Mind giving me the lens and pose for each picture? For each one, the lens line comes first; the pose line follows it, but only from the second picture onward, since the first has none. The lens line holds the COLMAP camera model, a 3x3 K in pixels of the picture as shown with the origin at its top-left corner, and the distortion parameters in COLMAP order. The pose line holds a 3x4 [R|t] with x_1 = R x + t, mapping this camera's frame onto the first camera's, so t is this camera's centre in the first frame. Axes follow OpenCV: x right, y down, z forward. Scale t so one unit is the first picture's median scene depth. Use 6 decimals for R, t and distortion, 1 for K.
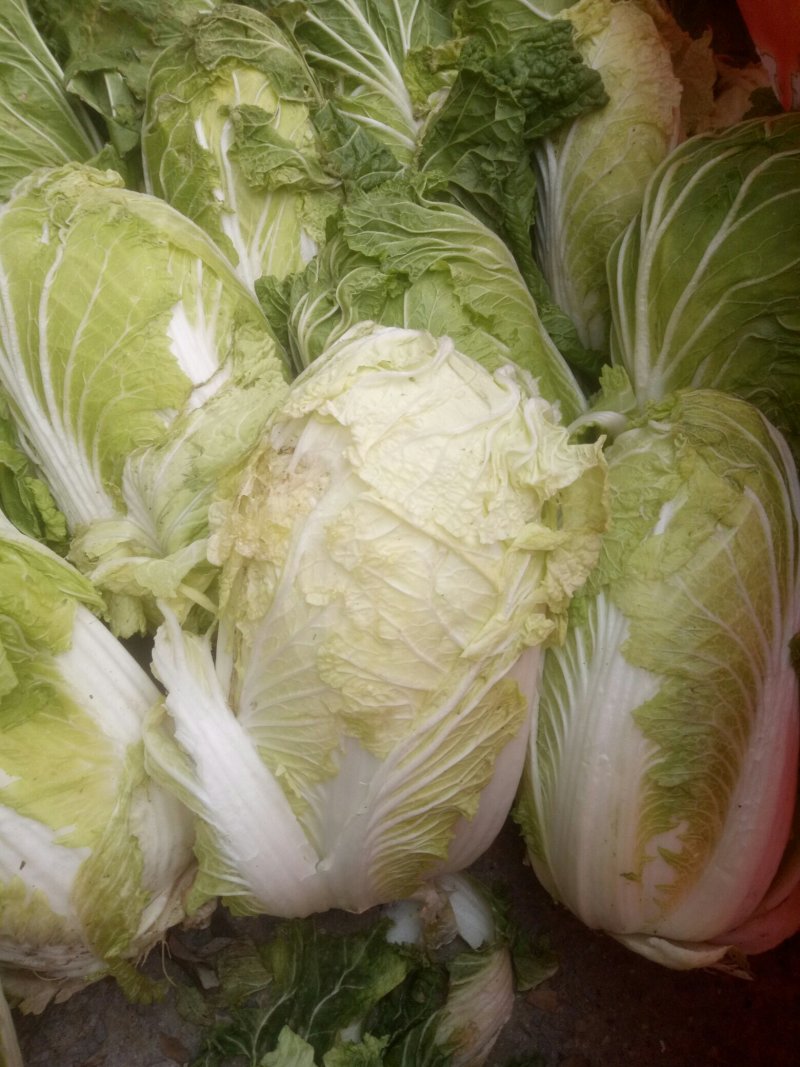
lens RADIAL K [[795.8, 0, 400.0], [0, 795.8, 533.5], [0, 0, 1]] dist [0.026872, -0.031945]
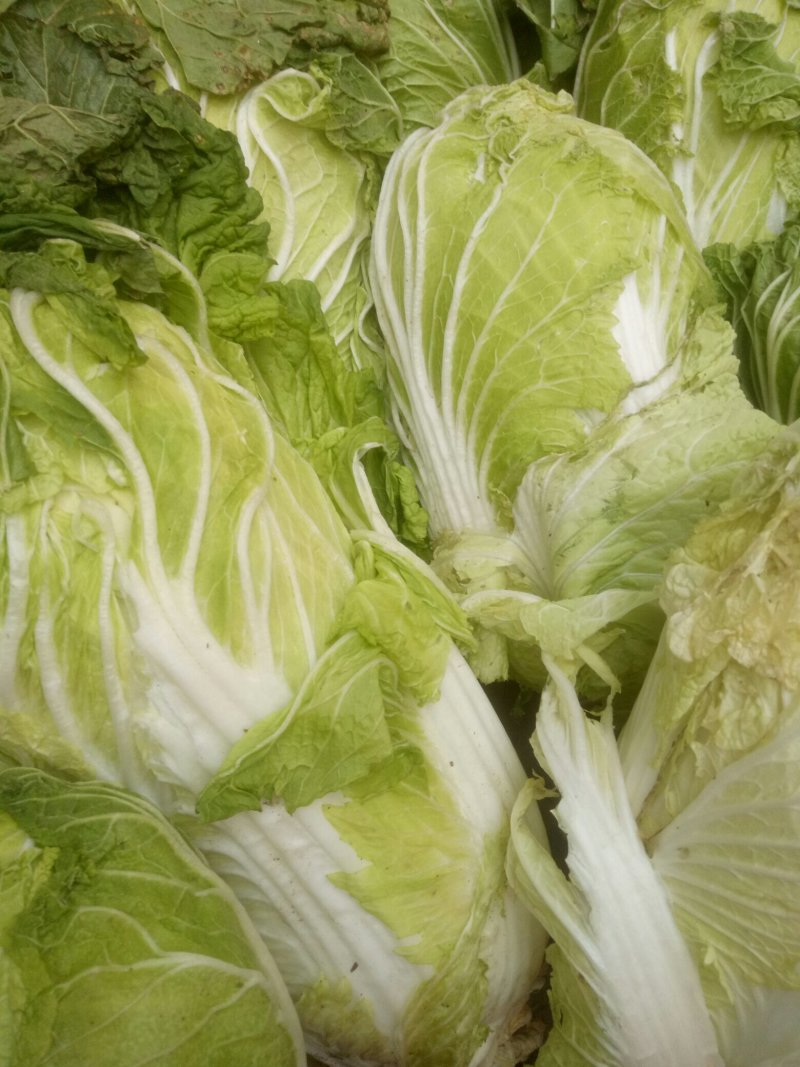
lens RADIAL K [[795.8, 0, 400.0], [0, 795.8, 533.5], [0, 0, 1]] dist [0.026872, -0.031945]
pose [[0.946155, 0.184654, -0.265884, -0.237131], [-0.171345, 0.982531, 0.072622, -0.061761], [0.274649, -0.023154, 0.961266, 0.203725]]
